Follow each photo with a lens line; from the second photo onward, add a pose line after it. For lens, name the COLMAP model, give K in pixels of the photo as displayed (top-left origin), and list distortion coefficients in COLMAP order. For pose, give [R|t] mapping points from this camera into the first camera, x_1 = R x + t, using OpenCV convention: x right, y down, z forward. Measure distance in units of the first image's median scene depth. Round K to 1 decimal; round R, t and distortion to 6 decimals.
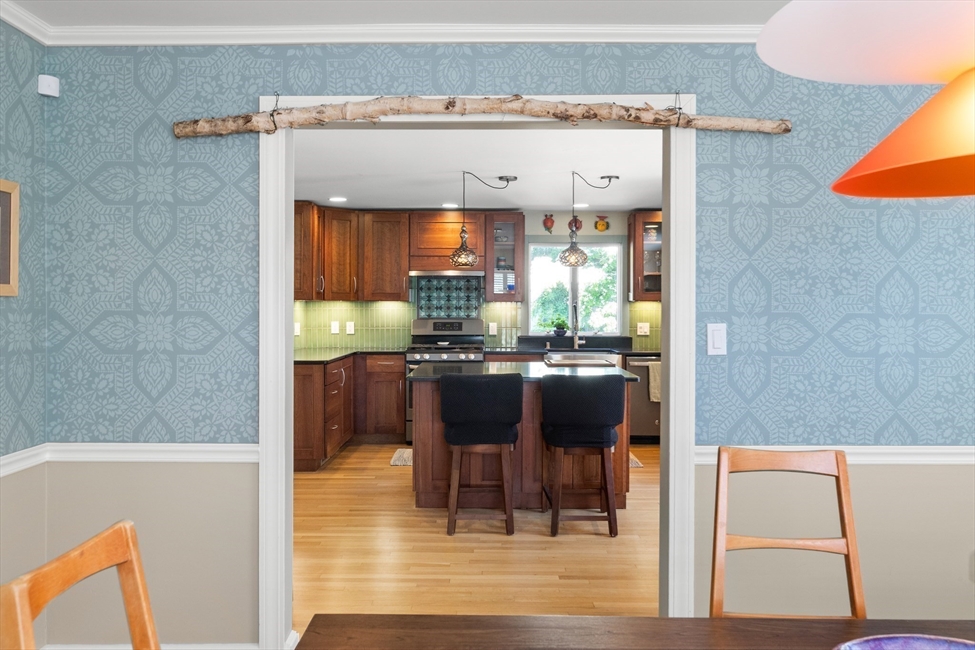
lens RADIAL K [[761.9, 0, 497.2], [0, 761.9, 309.3], [0, 0, 1]] dist [0.001094, 0.001364]
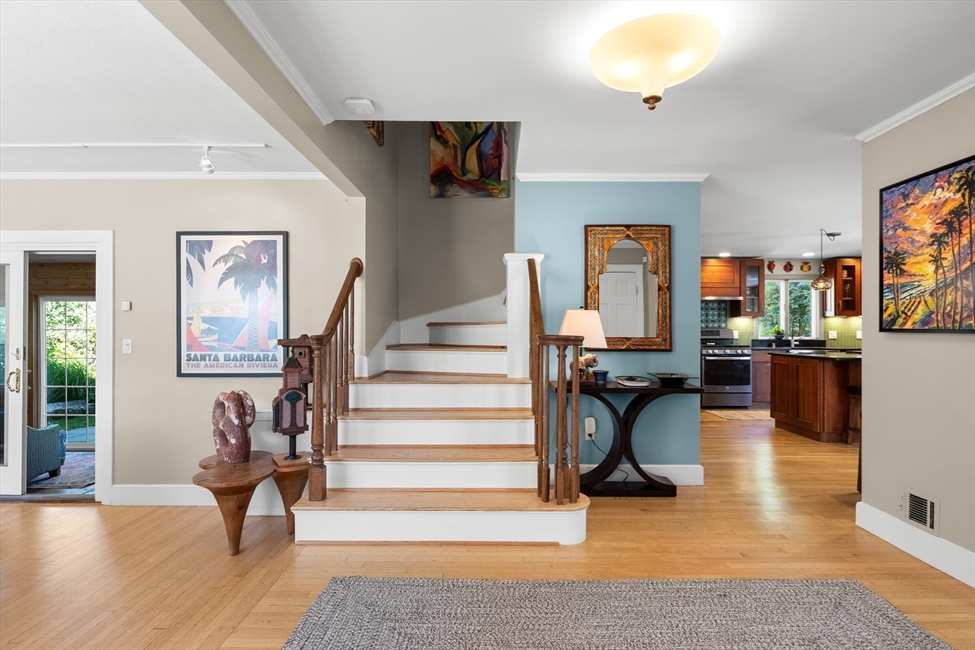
lens RADIAL K [[499.6, 0, 492.1], [0, 499.6, 330.2], [0, 0, 1]] dist [0.000108, -0.000182]
pose [[0.999973, -0.001753, -0.007159, -0.512947], [0.001706, 0.999977, -0.006594, 0.023060], [0.007171, 0.006581, 0.999953, -0.022277]]
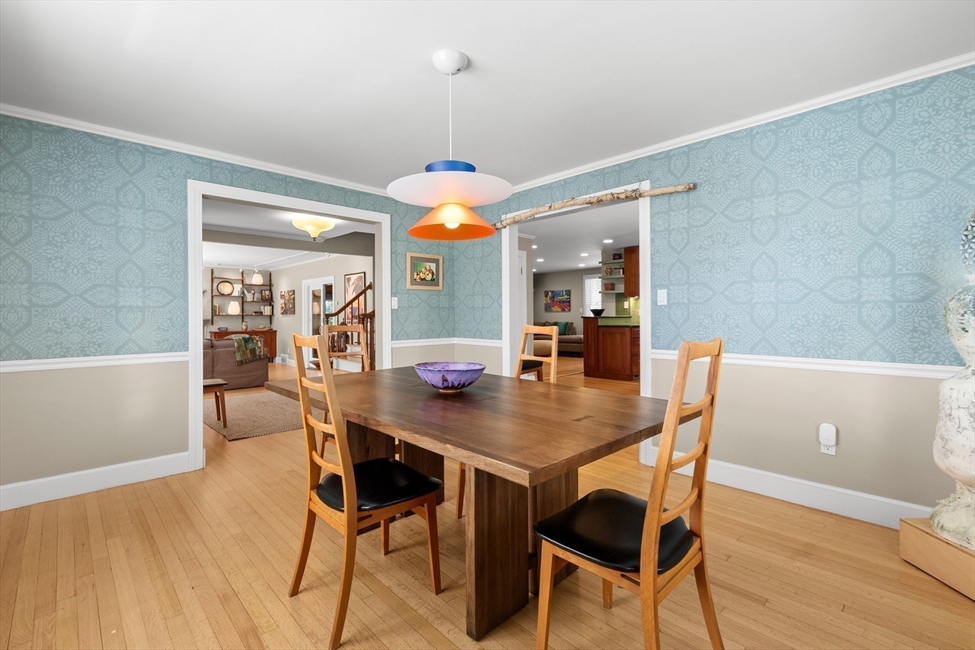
lens RADIAL K [[445.3, 0, 493.5], [0, 445.3, 308.1], [0, 0, 1]] dist [0.002385, 0.000431]
pose [[0.689447, -0.015077, -0.724179, 0.293942], [0.006648, 0.999873, -0.014487, 0.028867], [0.724305, 0.005174, 0.689460, -0.050604]]
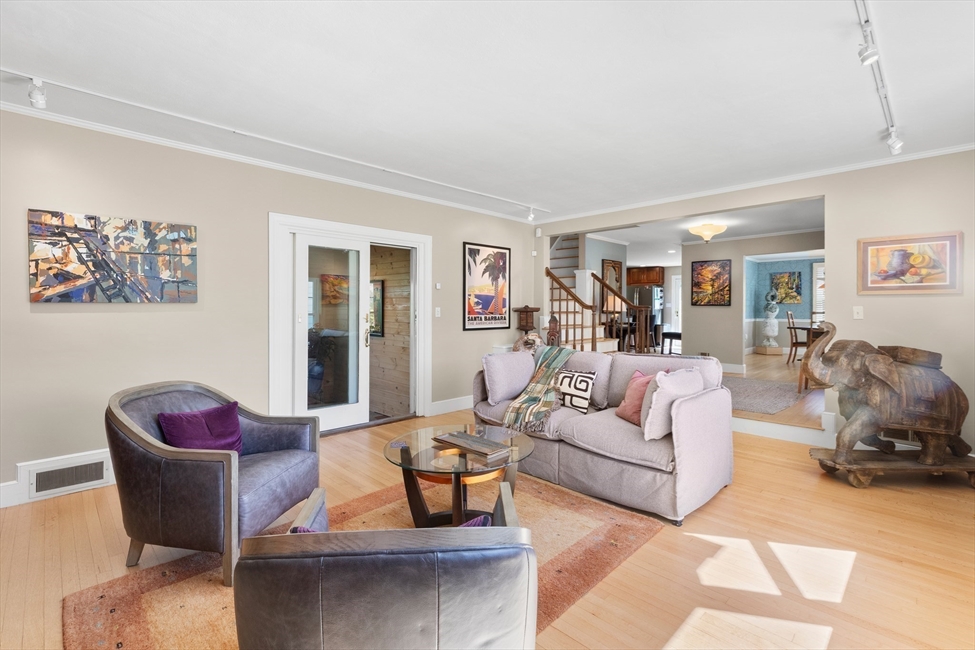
lens RADIAL K [[445.3, 0, 493.5], [0, 445.3, 308.1], [0, 0, 1]] dist [0.002385, 0.000431]
pose [[0.706939, 0.000638, 0.707275, -1.316418], [0.000742, 0.999998, -0.001644, 0.030161], [-0.707275, 0.001687, 0.706937, -0.072831]]
